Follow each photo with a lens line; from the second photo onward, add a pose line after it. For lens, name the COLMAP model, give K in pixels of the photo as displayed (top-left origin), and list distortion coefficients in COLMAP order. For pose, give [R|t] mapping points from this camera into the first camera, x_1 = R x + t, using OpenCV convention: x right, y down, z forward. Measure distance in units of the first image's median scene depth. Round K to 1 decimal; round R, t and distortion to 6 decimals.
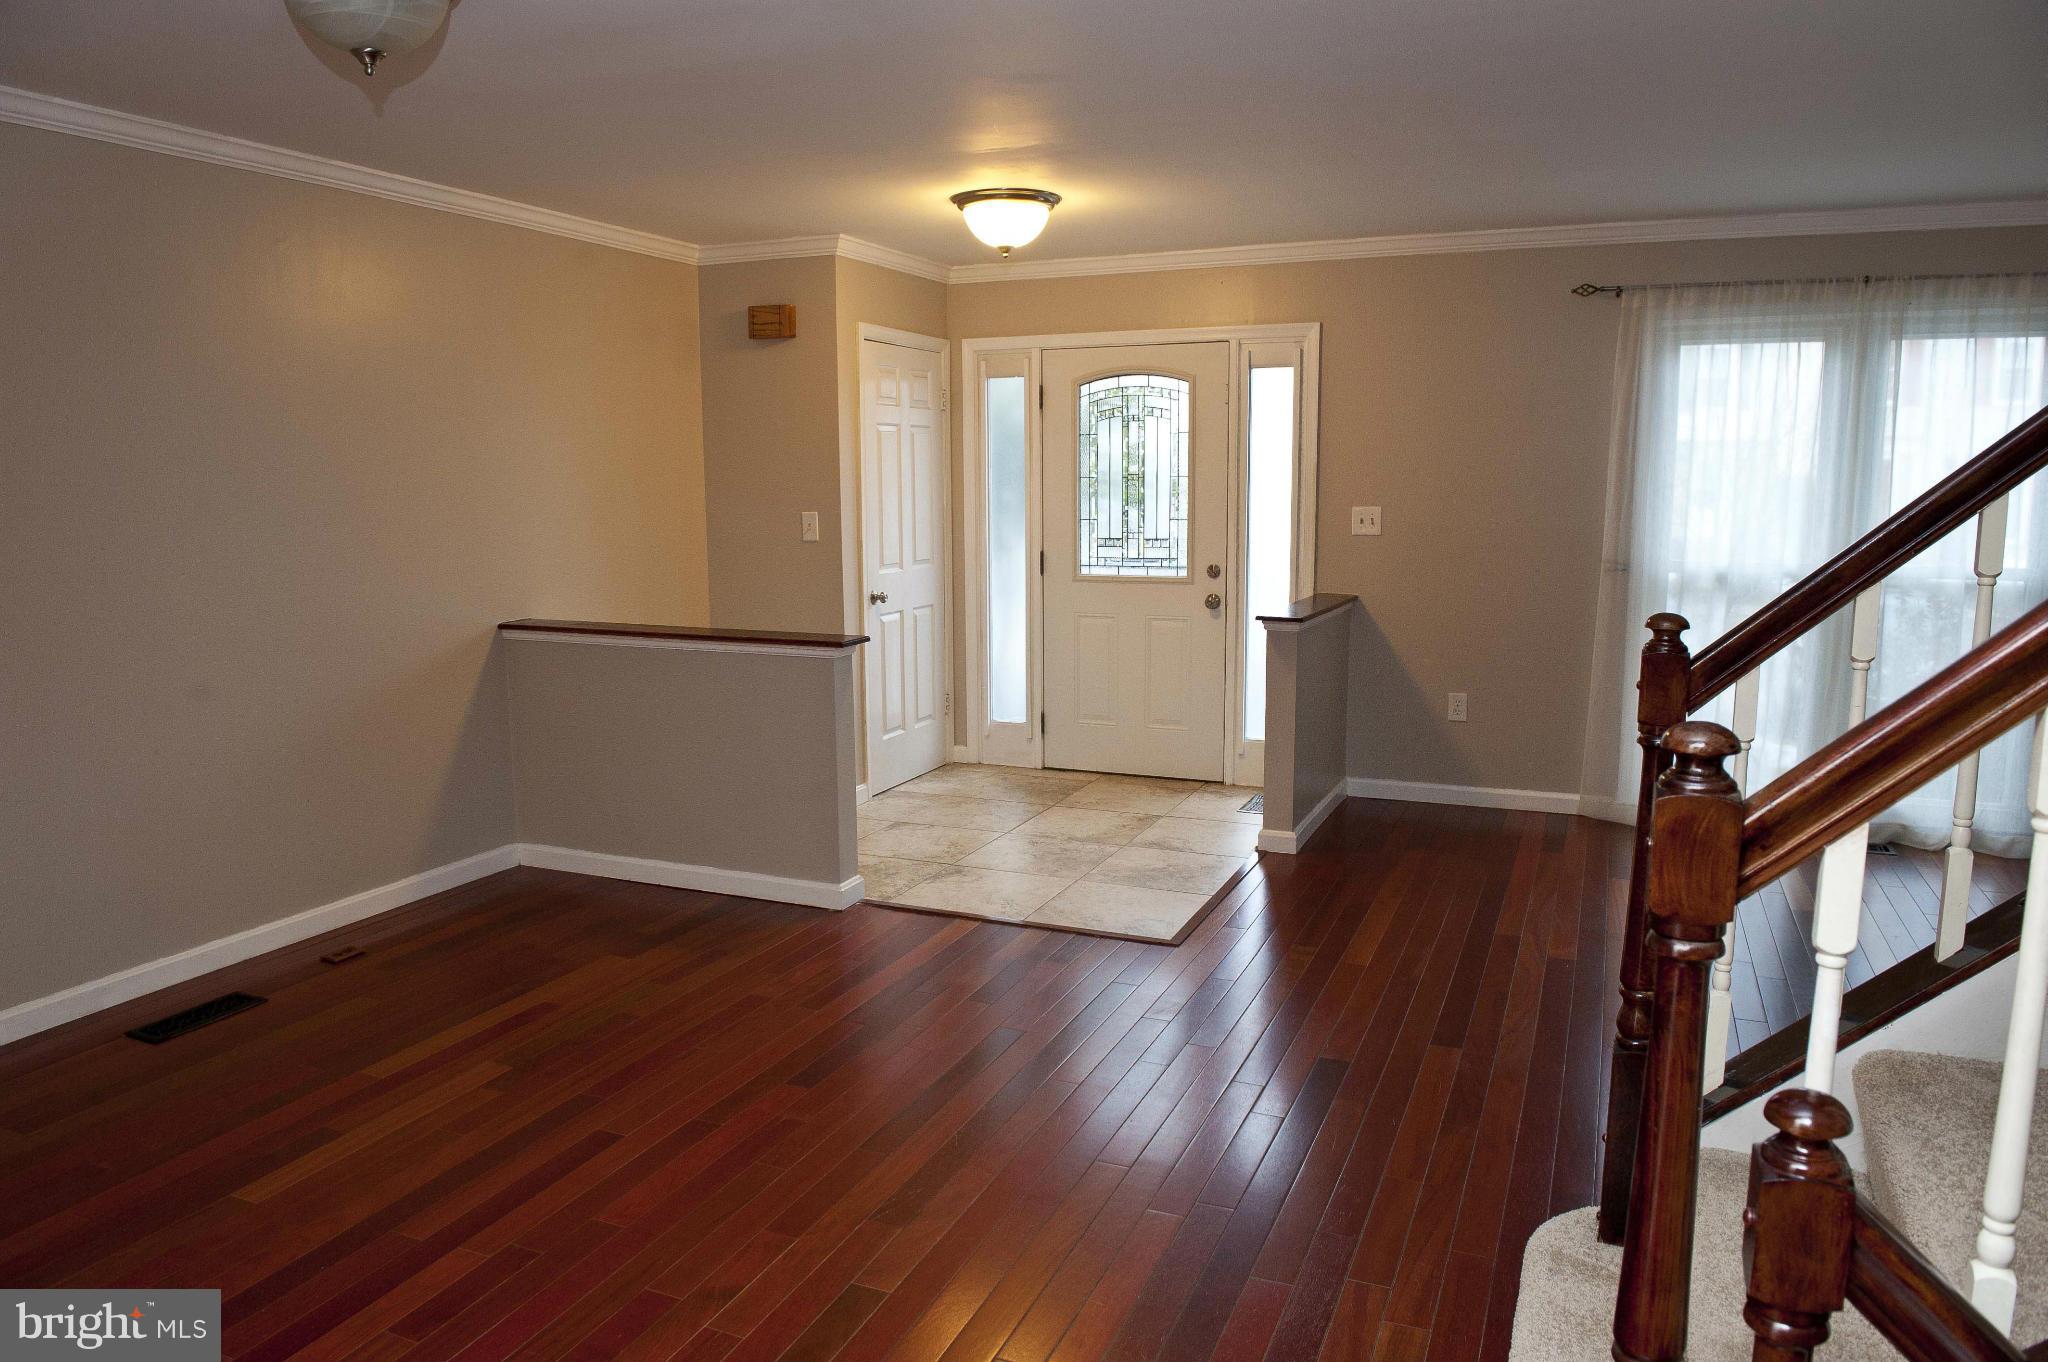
lens RADIAL K [[1389.7, 0, 1021.7], [0, 1389.7, 686.0], [0, 0, 1]] dist [-0.049533, -0.005527]
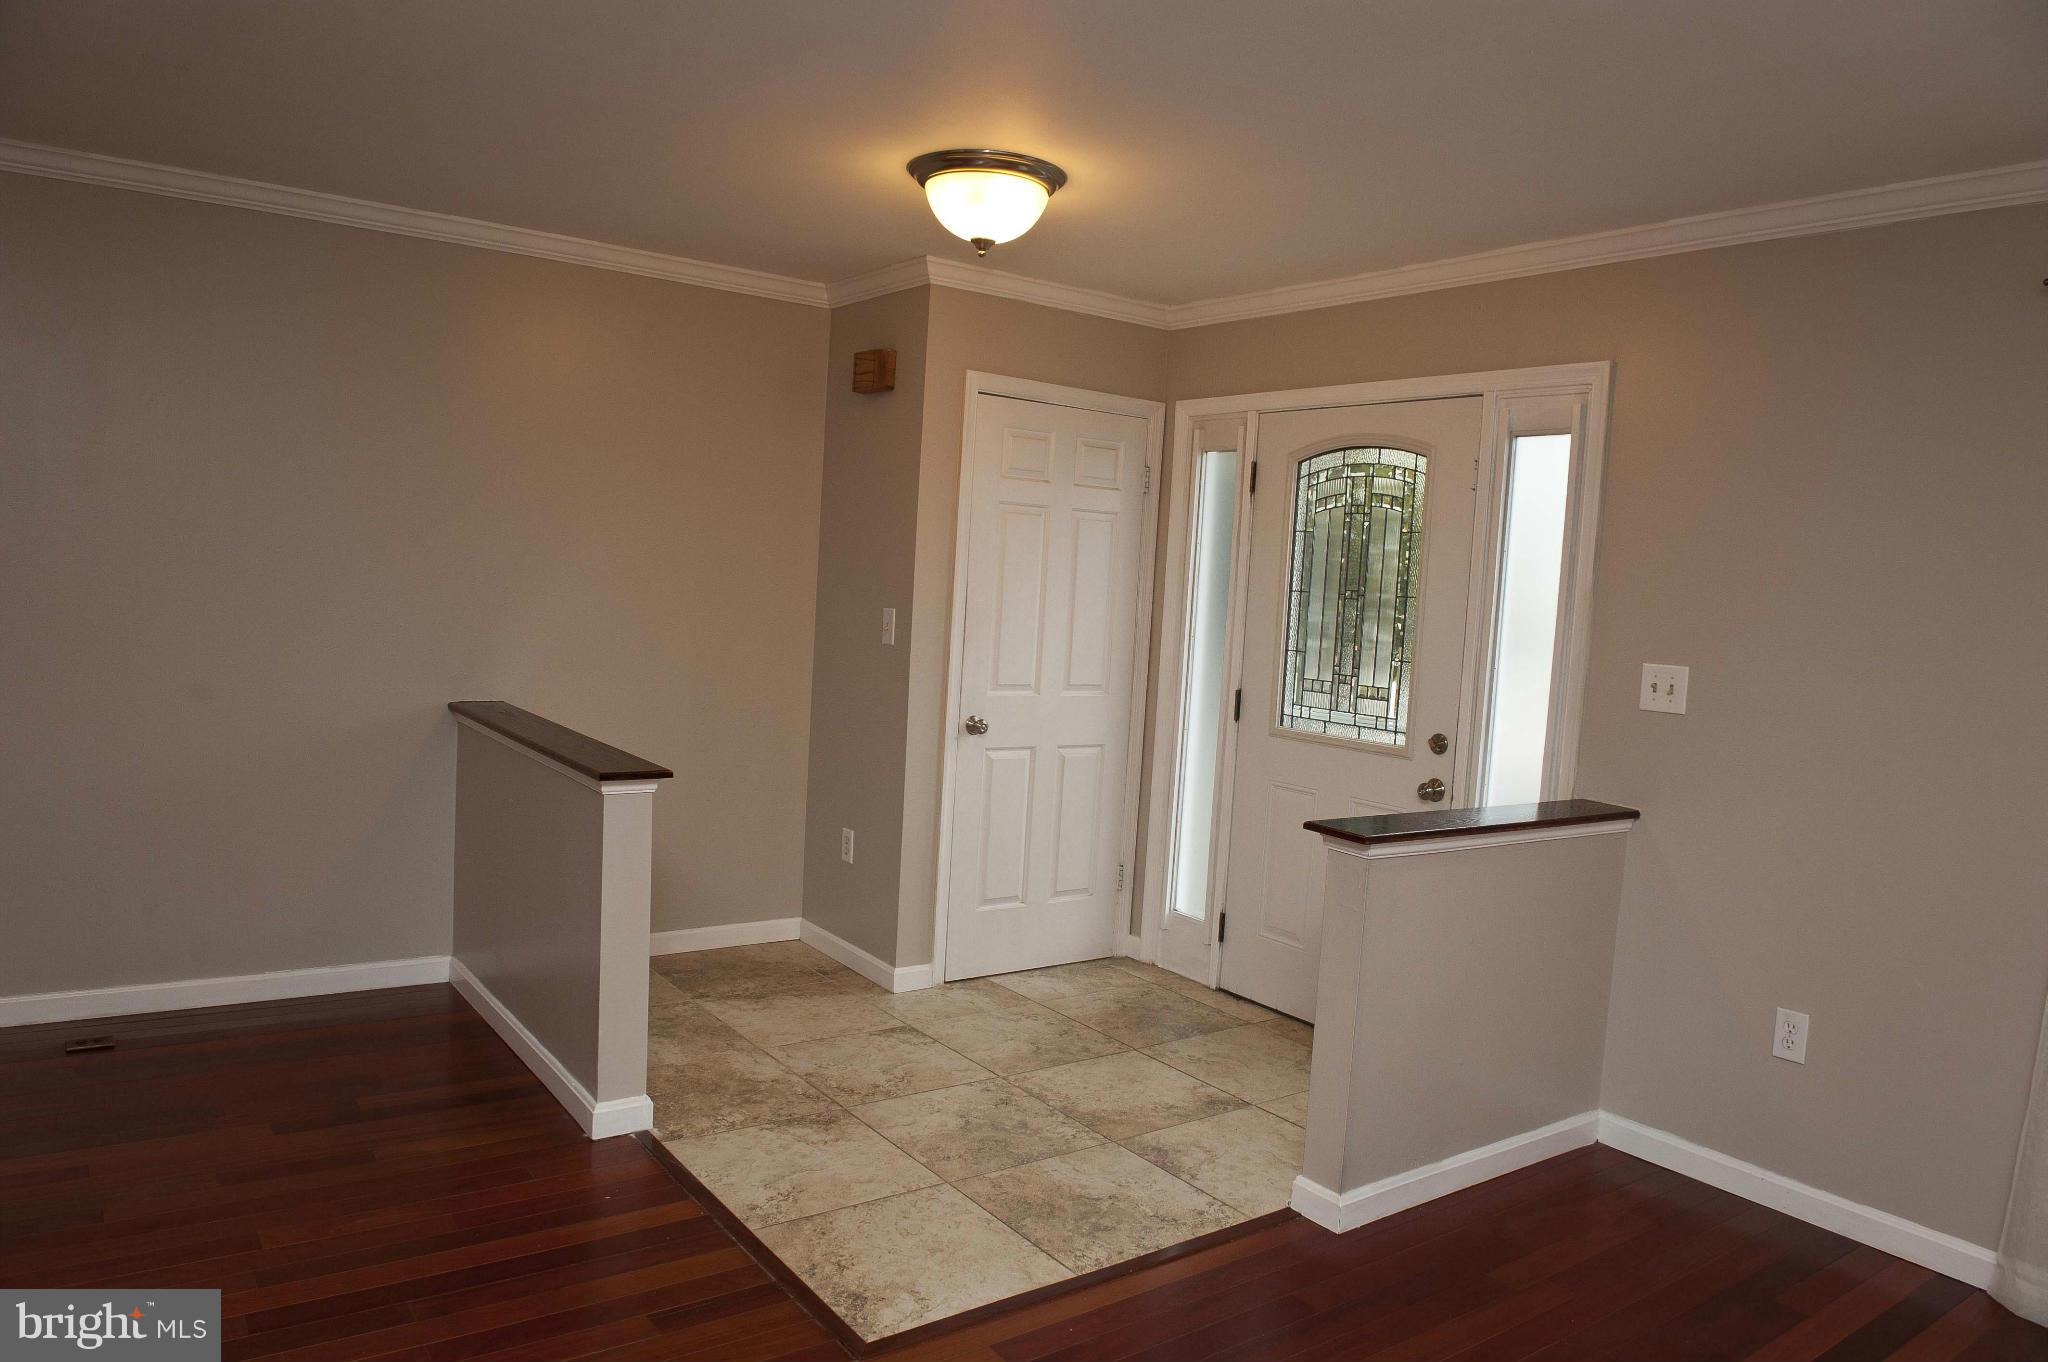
lens RADIAL K [[1389.7, 0, 1021.7], [0, 1389.7, 686.0], [0, 0, 1]] dist [-0.049533, -0.005527]
pose [[0.857432, 0.097061, -0.505361, 0.314176], [-0.139047, 0.989220, -0.045925, -0.055761], [0.495456, 0.109646, 0.861685, 0.360572]]
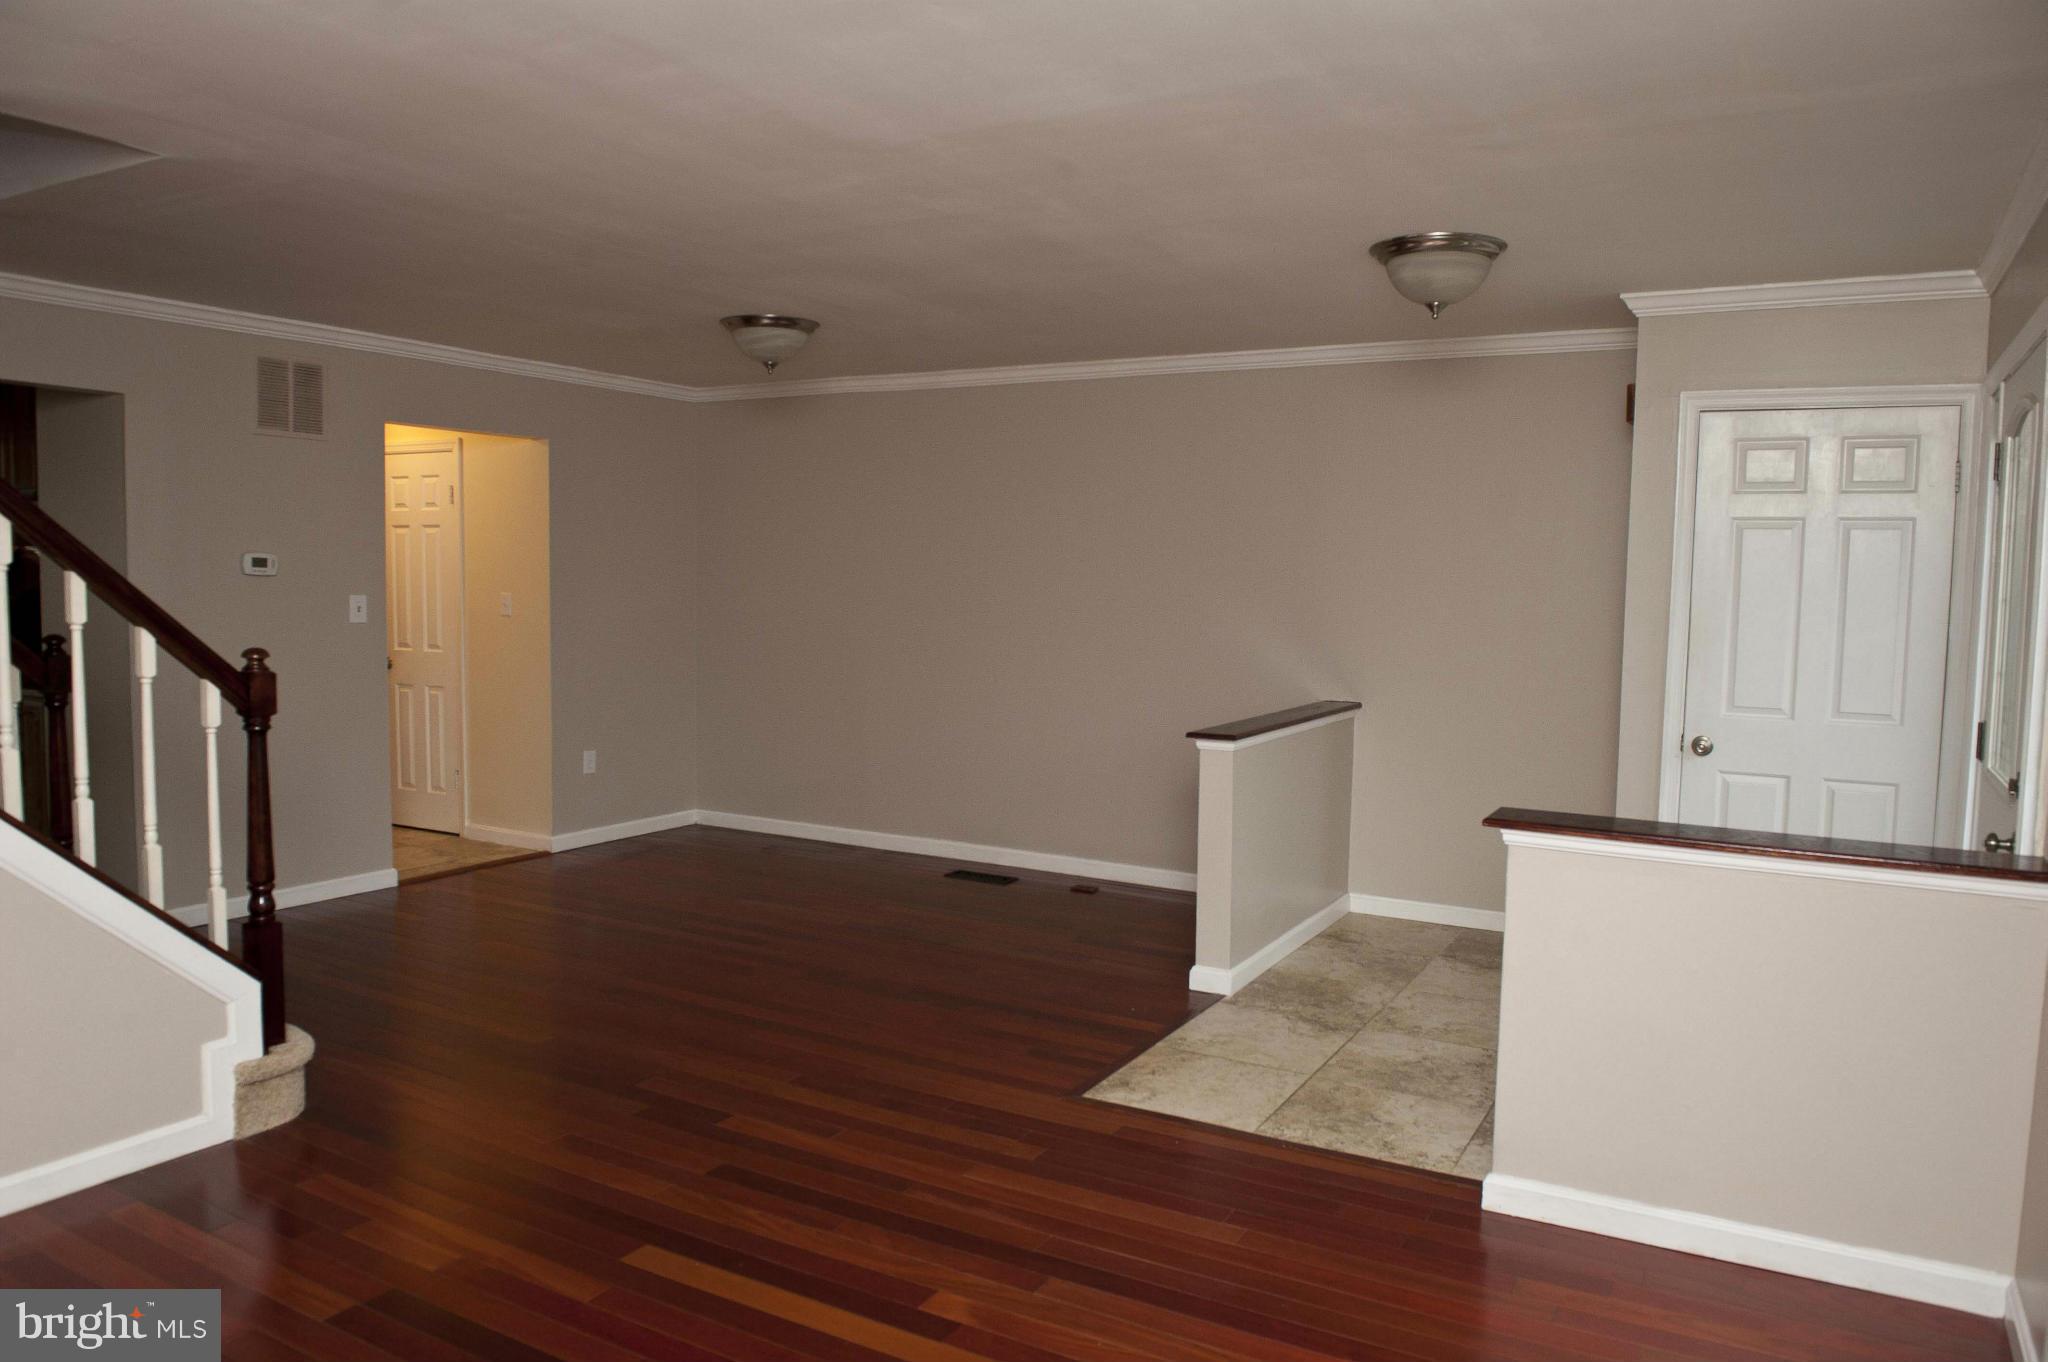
lens RADIAL K [[1401.2, 0, 1020.8], [0, 1401.2, 686.6], [0, 0, 1]] dist [-0.051708, -0.005555]
pose [[-0.113774, 0.082223, -0.990098, 0.707069], [-0.164135, 0.981320, 0.100355, -0.114415], [0.979855, 0.173928, -0.098153, 0.729283]]
